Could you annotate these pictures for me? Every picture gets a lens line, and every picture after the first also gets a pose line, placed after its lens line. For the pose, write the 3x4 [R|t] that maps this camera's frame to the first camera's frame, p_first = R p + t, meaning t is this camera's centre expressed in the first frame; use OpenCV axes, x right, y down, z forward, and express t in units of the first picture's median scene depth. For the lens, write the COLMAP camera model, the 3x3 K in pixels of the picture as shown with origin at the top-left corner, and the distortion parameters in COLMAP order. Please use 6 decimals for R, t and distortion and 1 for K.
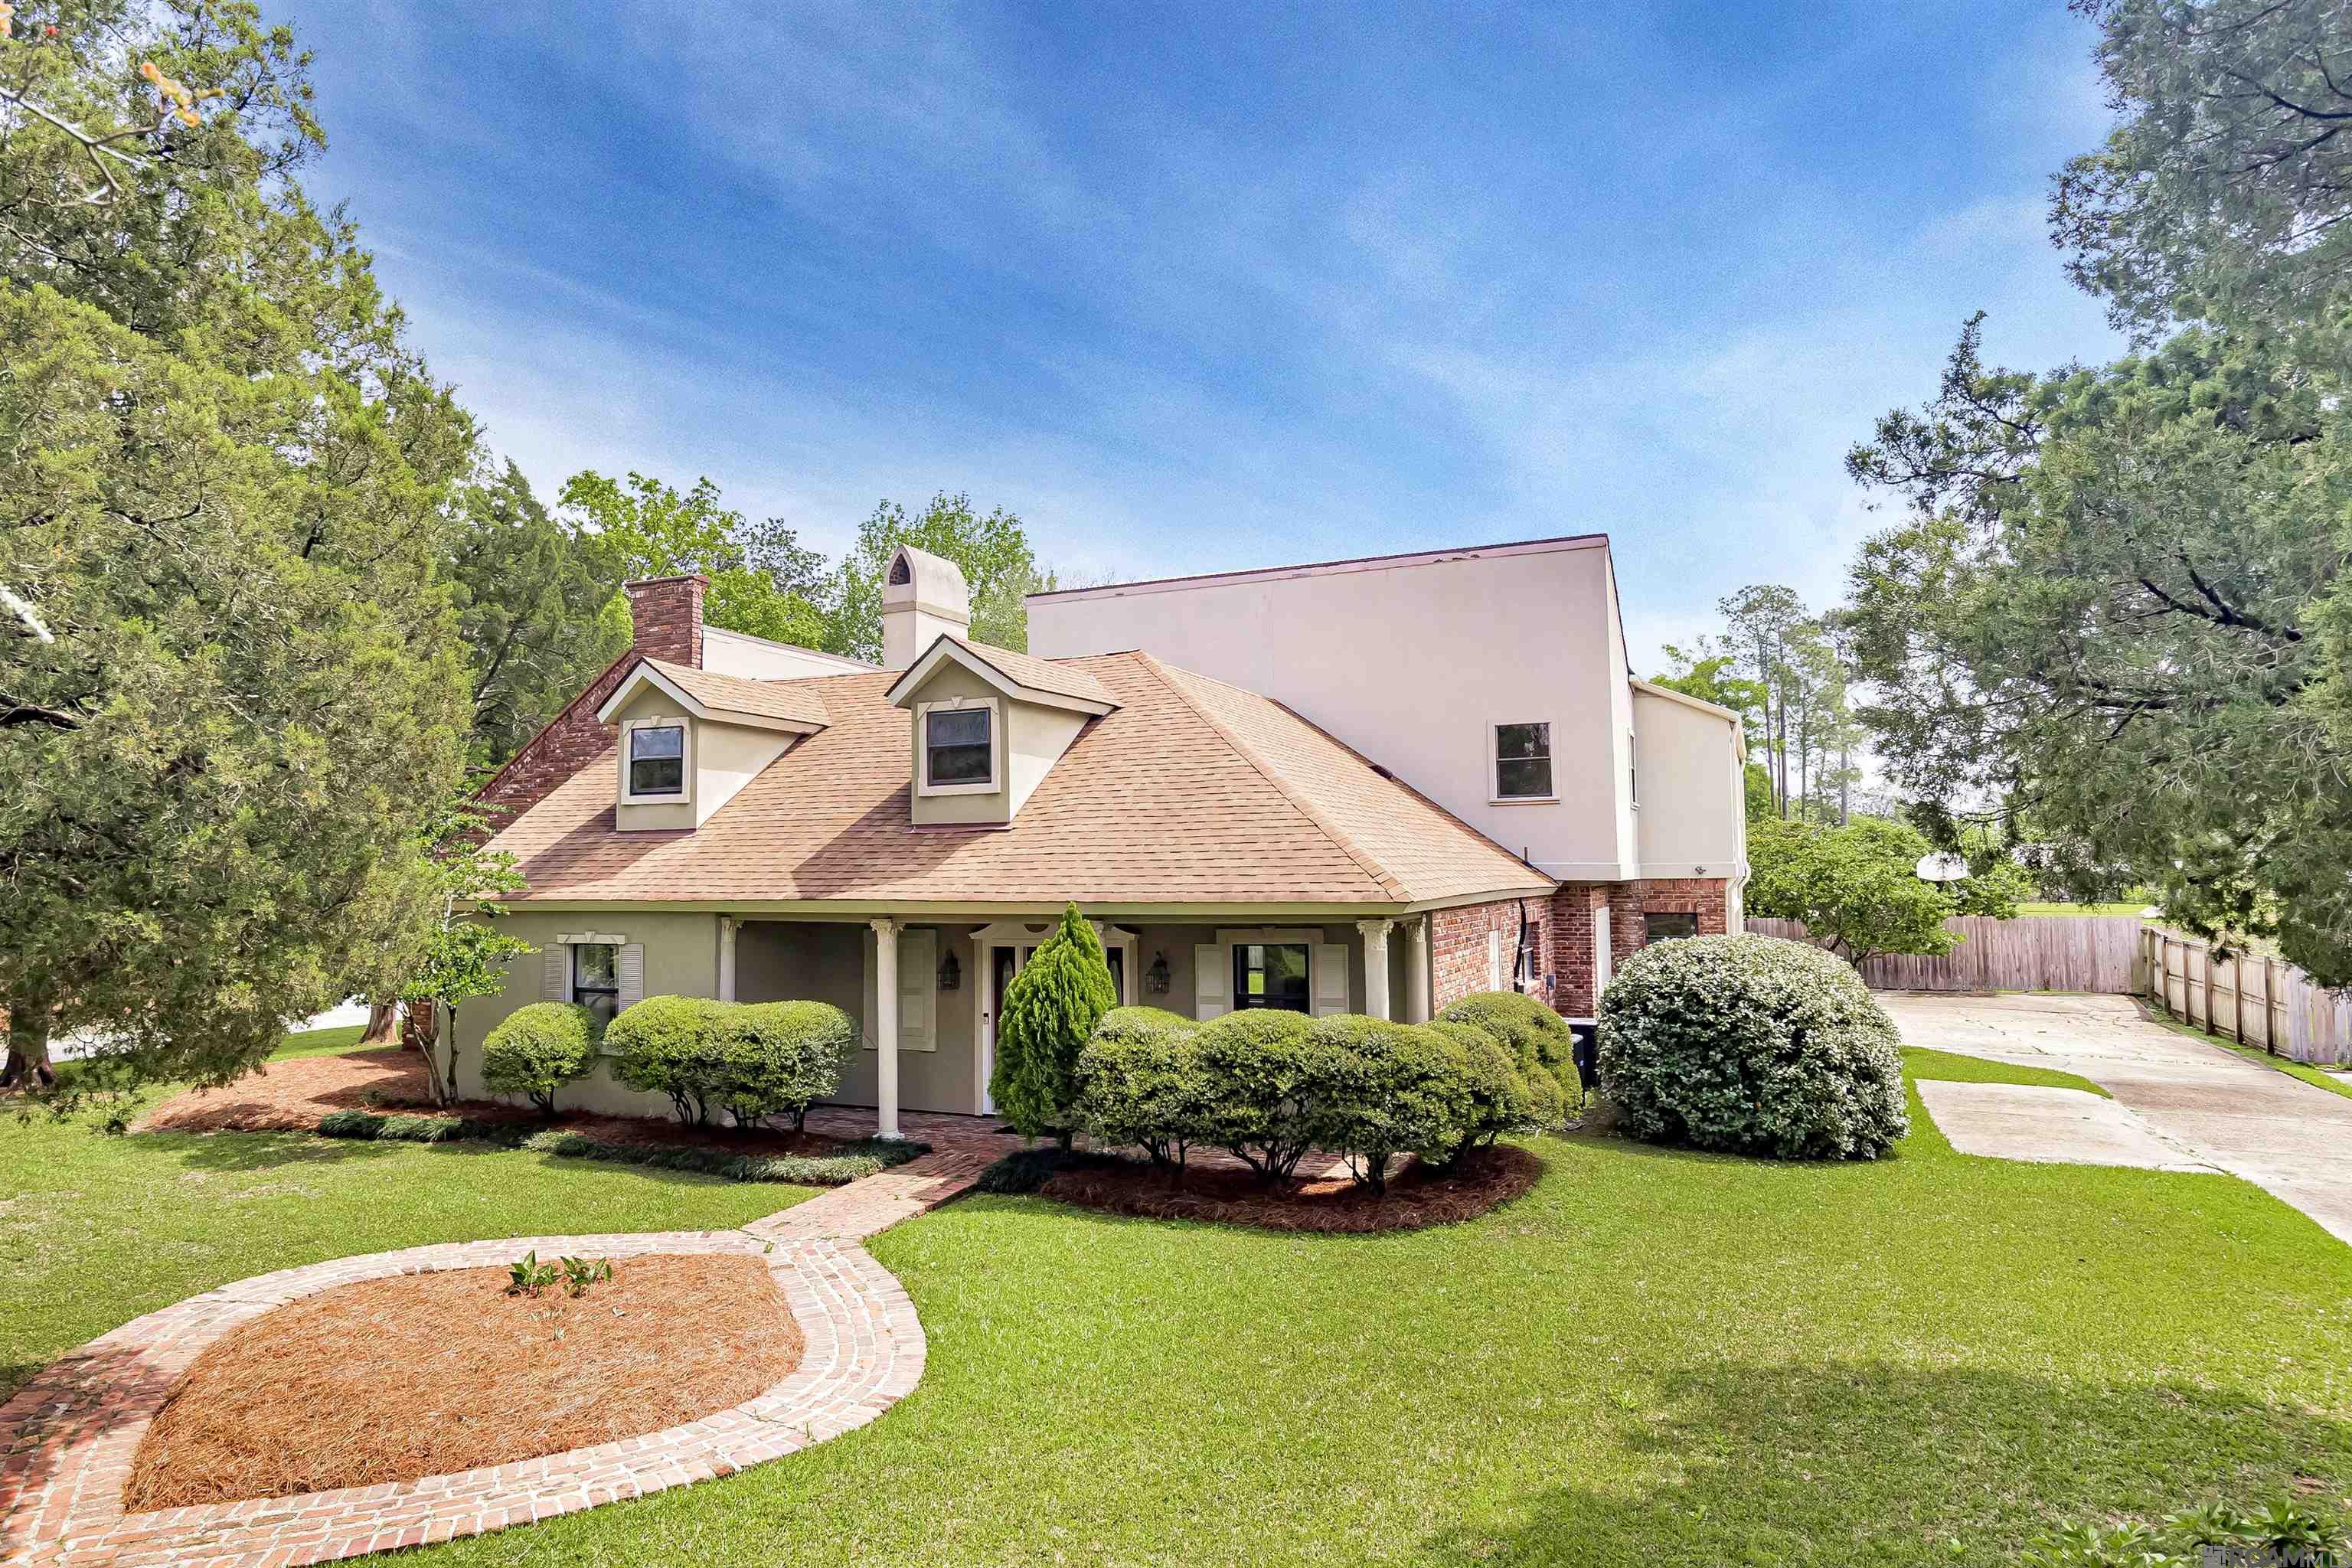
lens RADIAL K [[1458.3, 0, 1174.9], [0, 1458.3, 735.5], [0, 0, 1]] dist [-0.005702, -0.004584]
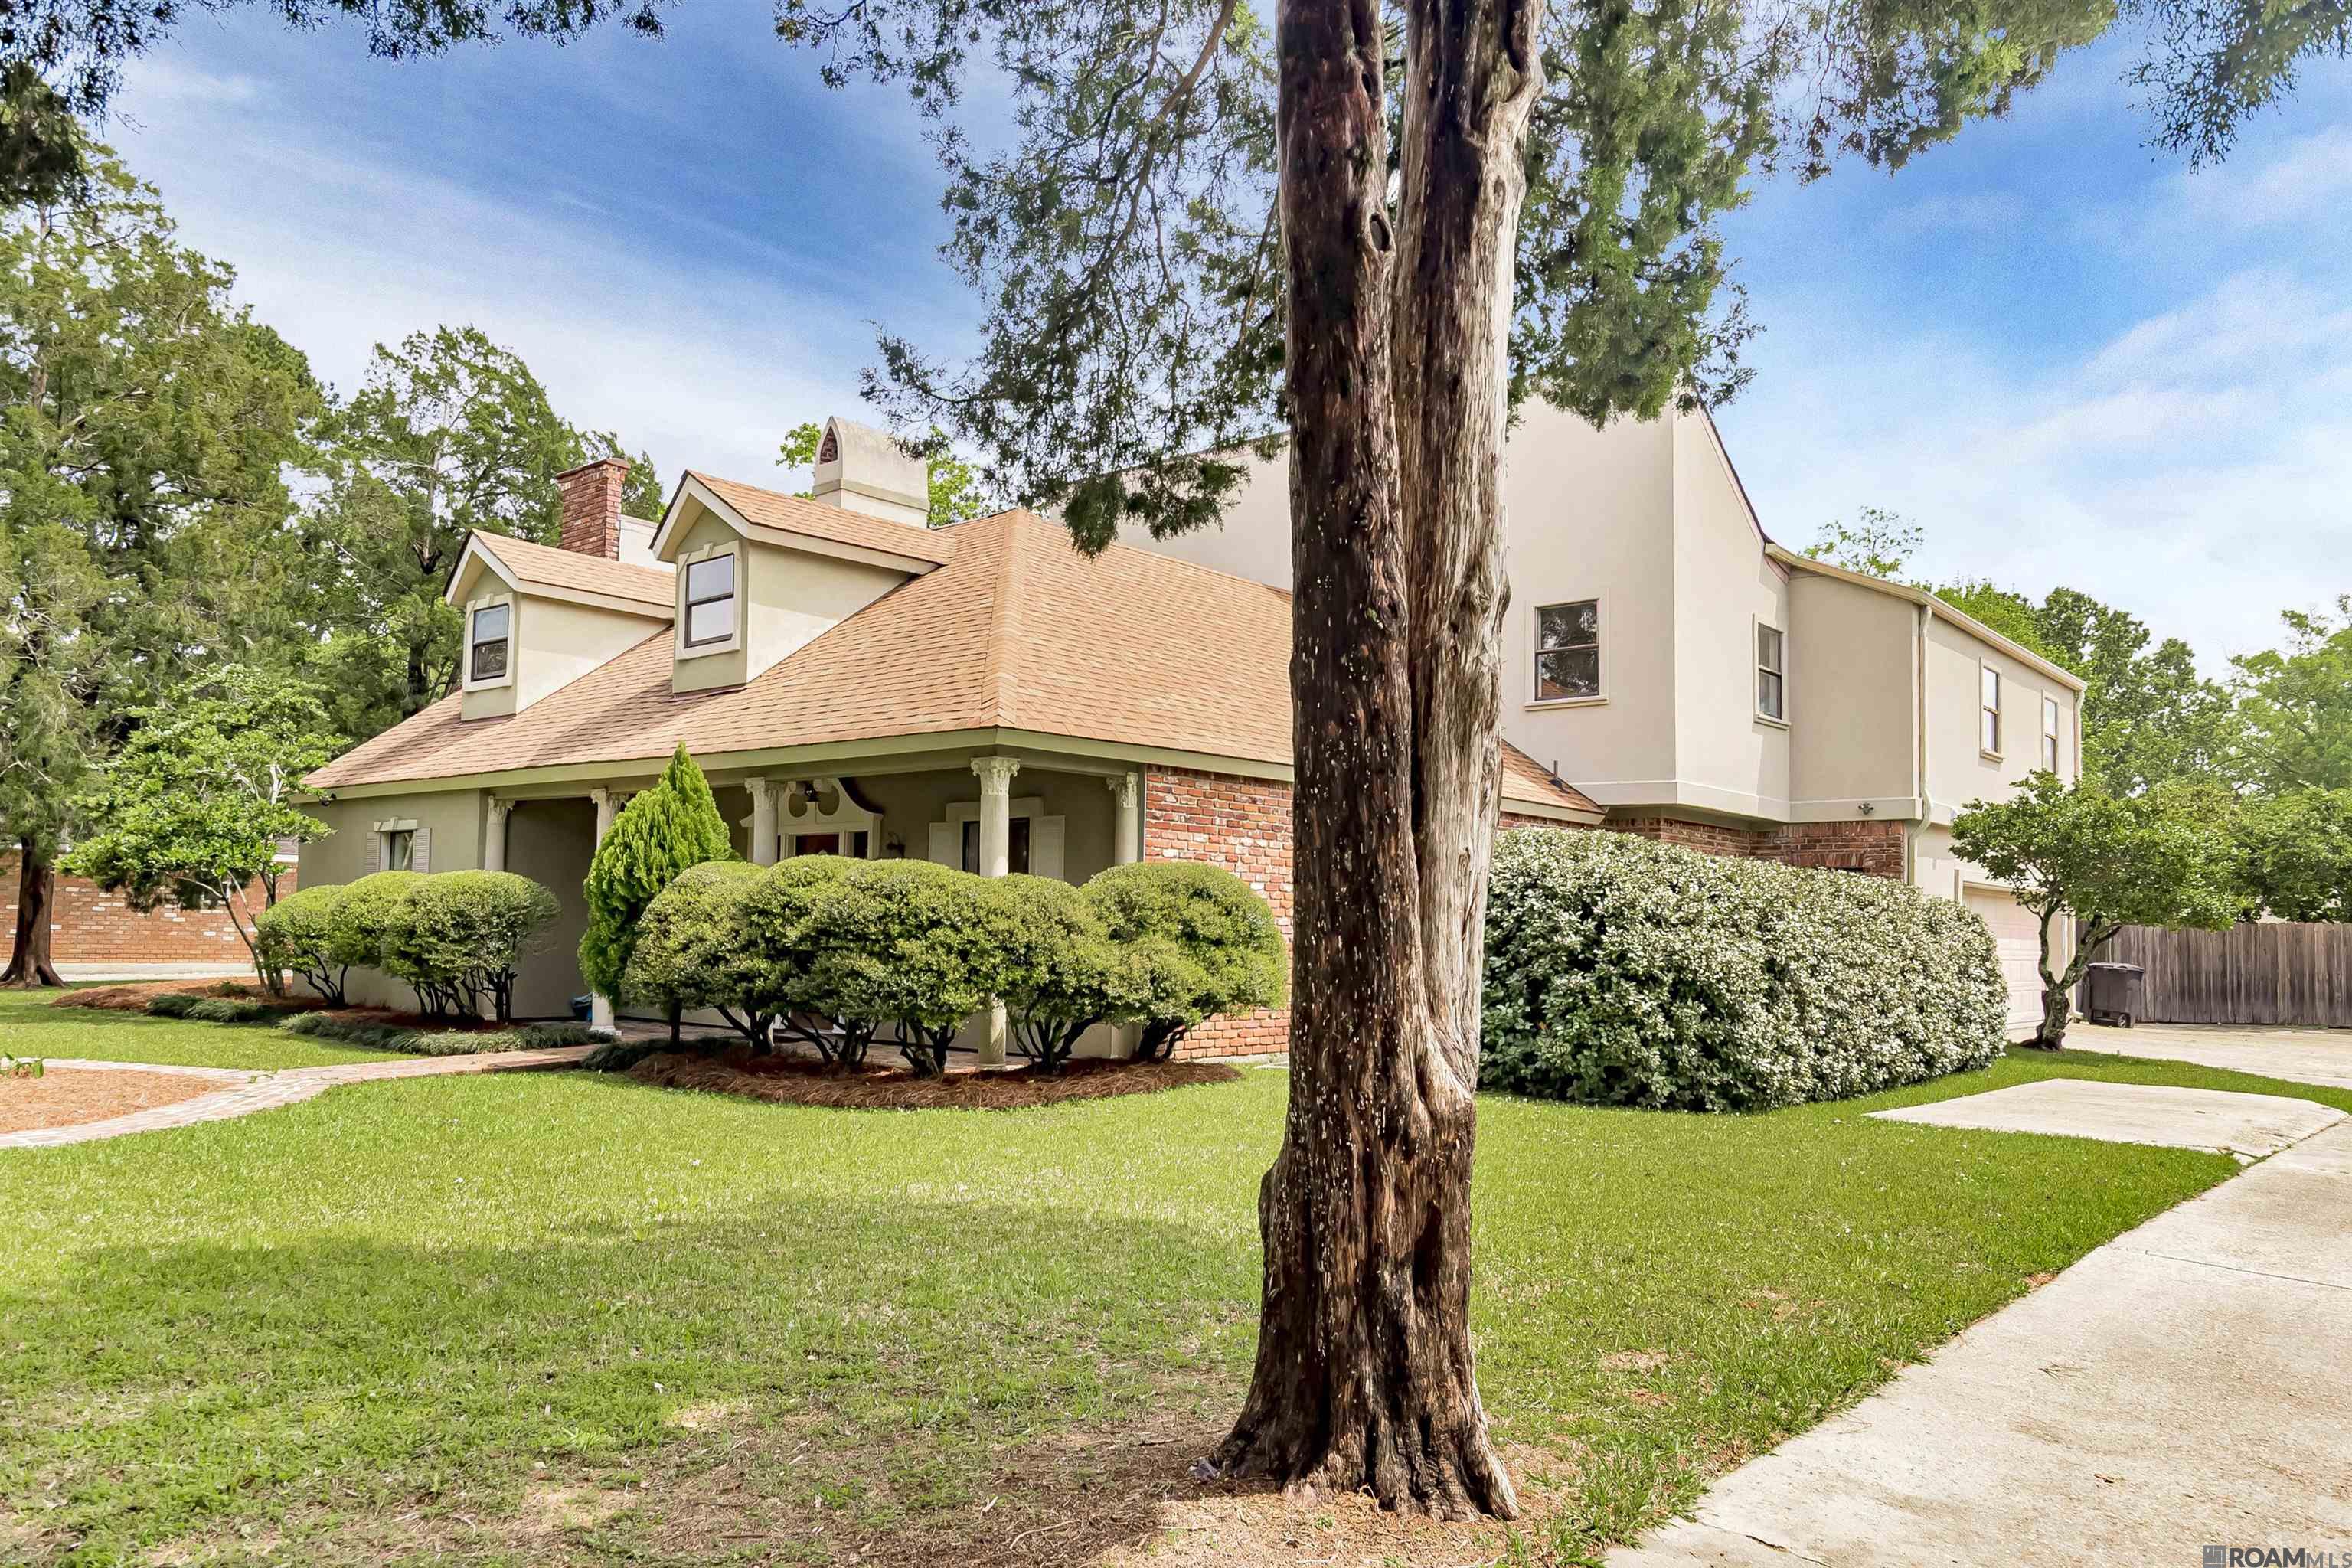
lens RADIAL K [[1764.4, 0, 1176.0], [0, 1764.4, 784.0], [0, 0, 1]] dist [-0.028471, -0.001097]
pose [[0.950714, 0.001912, -0.310063, 0.502931], [-0.001295, 0.999997, 0.002193, 0.129758], [0.310066, -0.001684, 0.950714, 0.097379]]
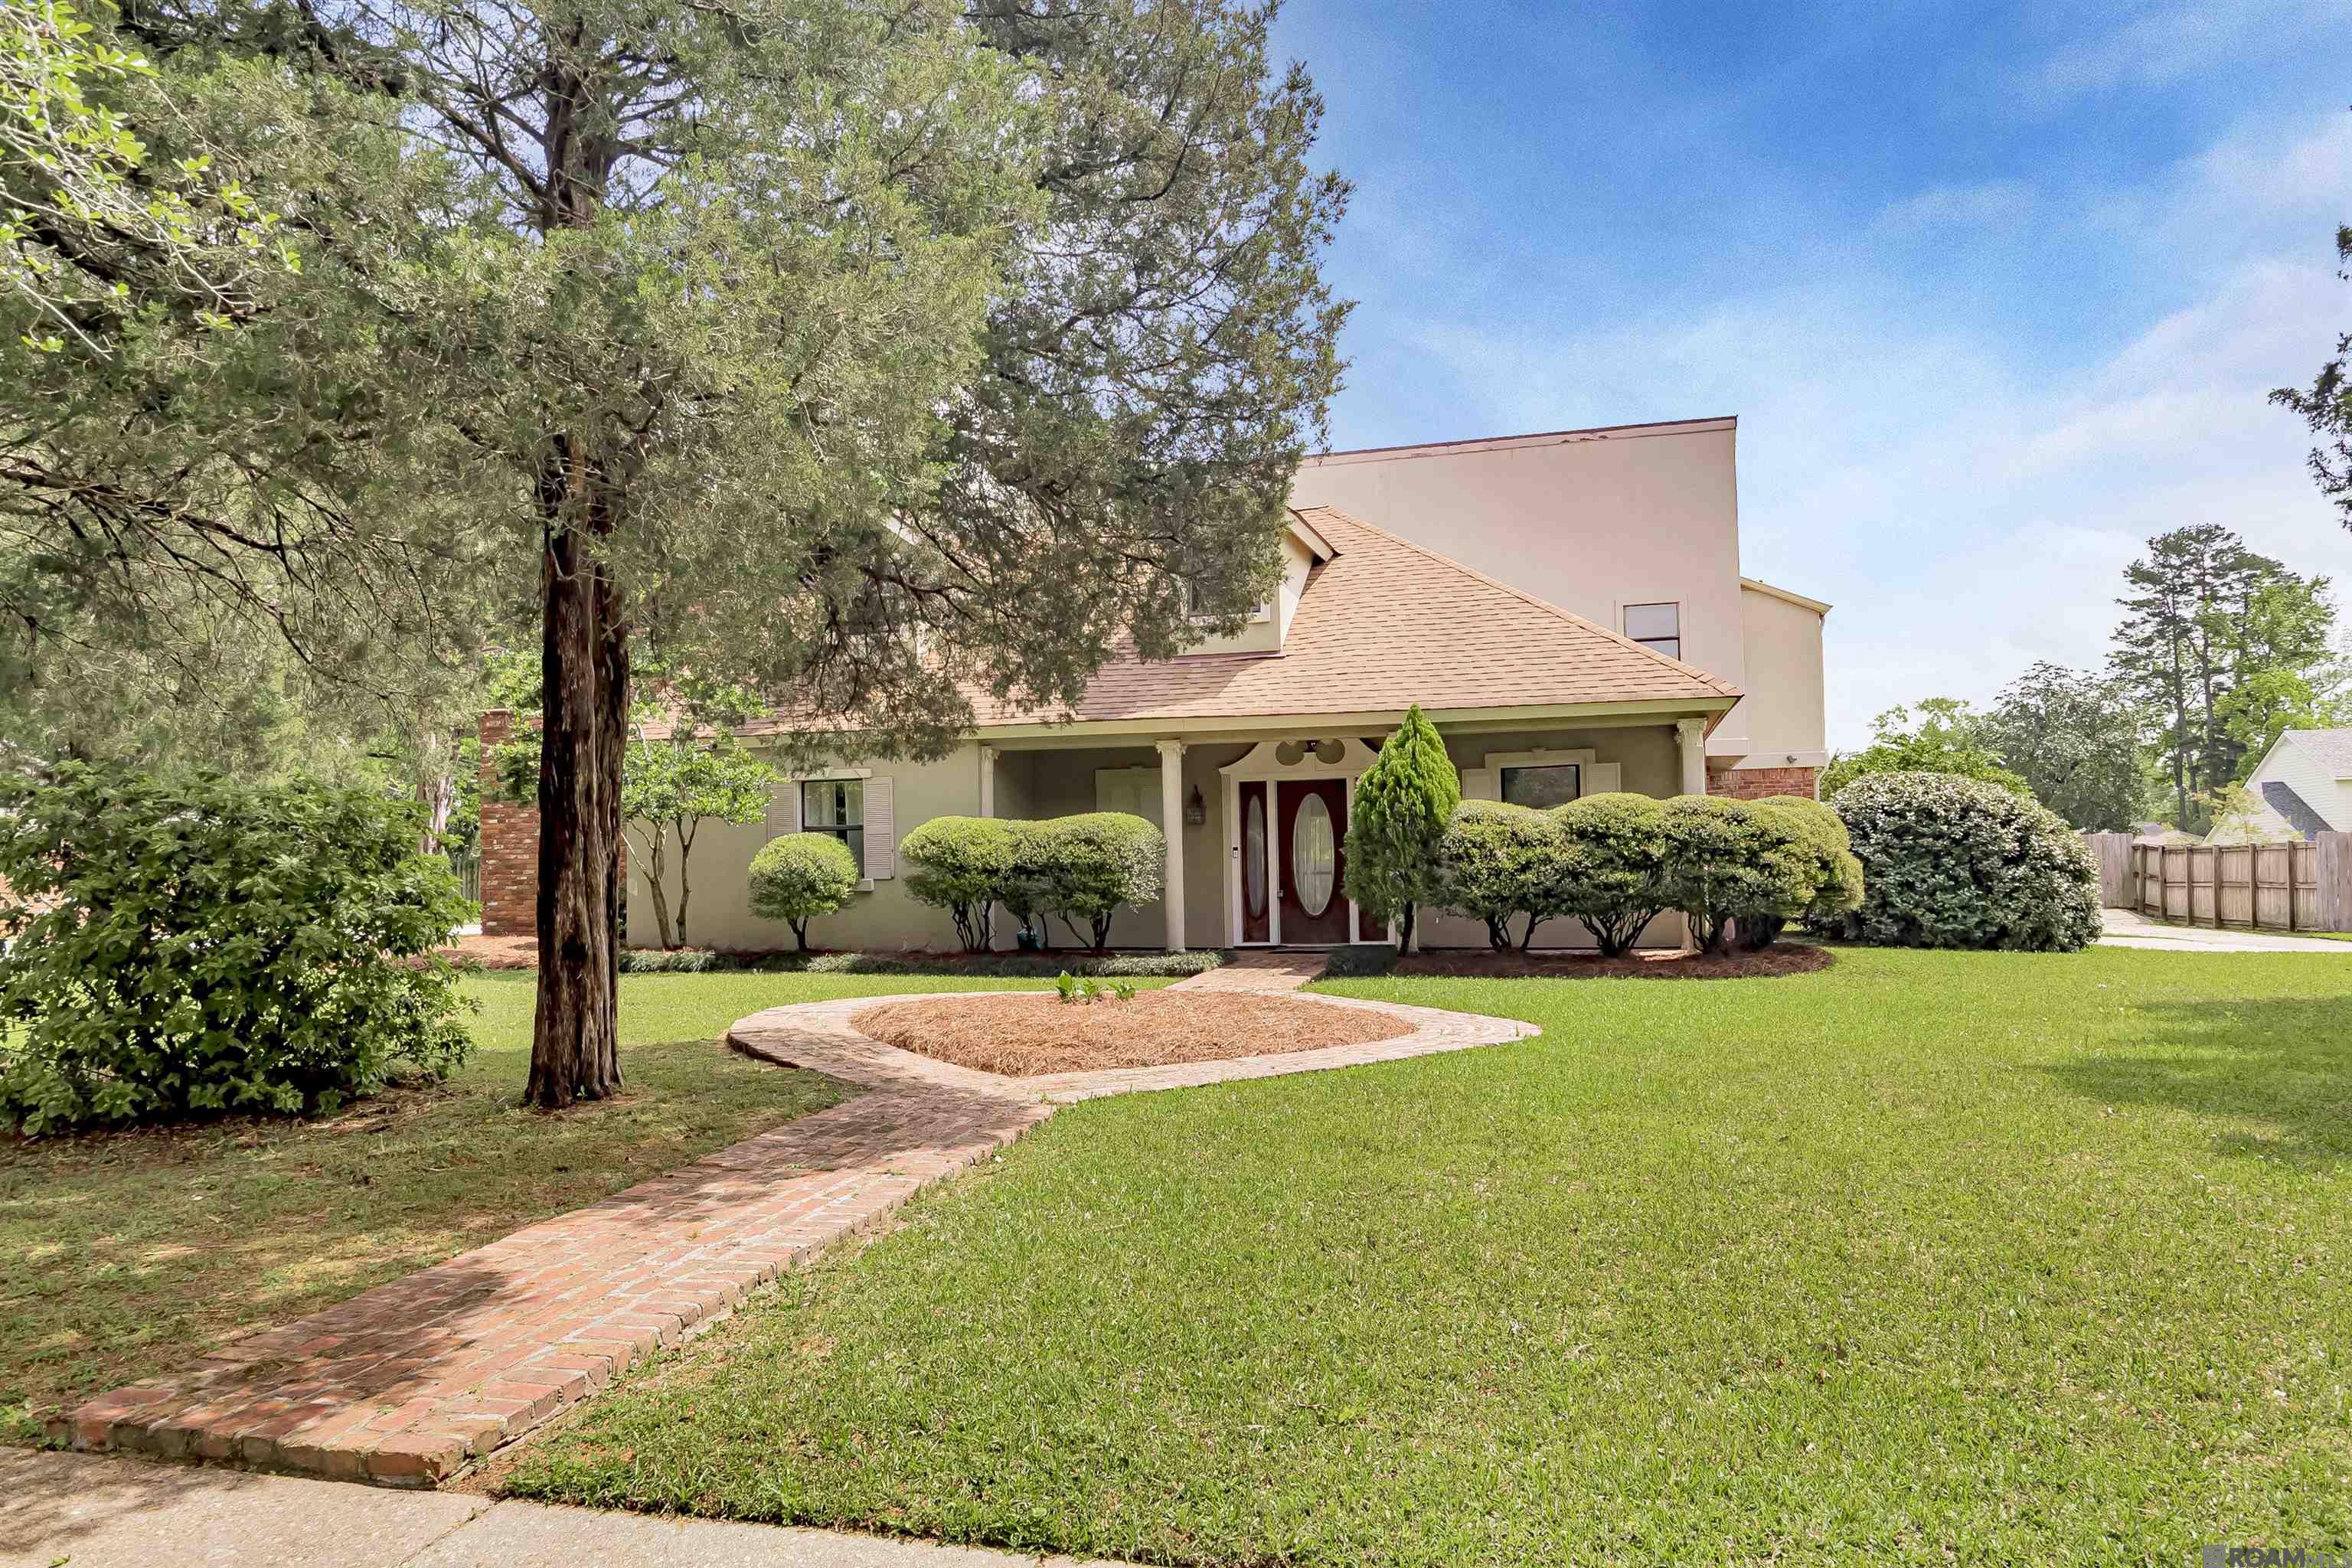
lens RADIAL K [[1679.5, 0, 1176.0], [0, 1679.5, 784.0], [0, 0, 1]] dist [0.001223, 0.003347]
pose [[0.988408, 0.004129, 0.151764, -0.402110], [-0.008342, 0.999597, 0.027137, 0.134446], [-0.151591, -0.028089, 0.988044, -0.160629]]
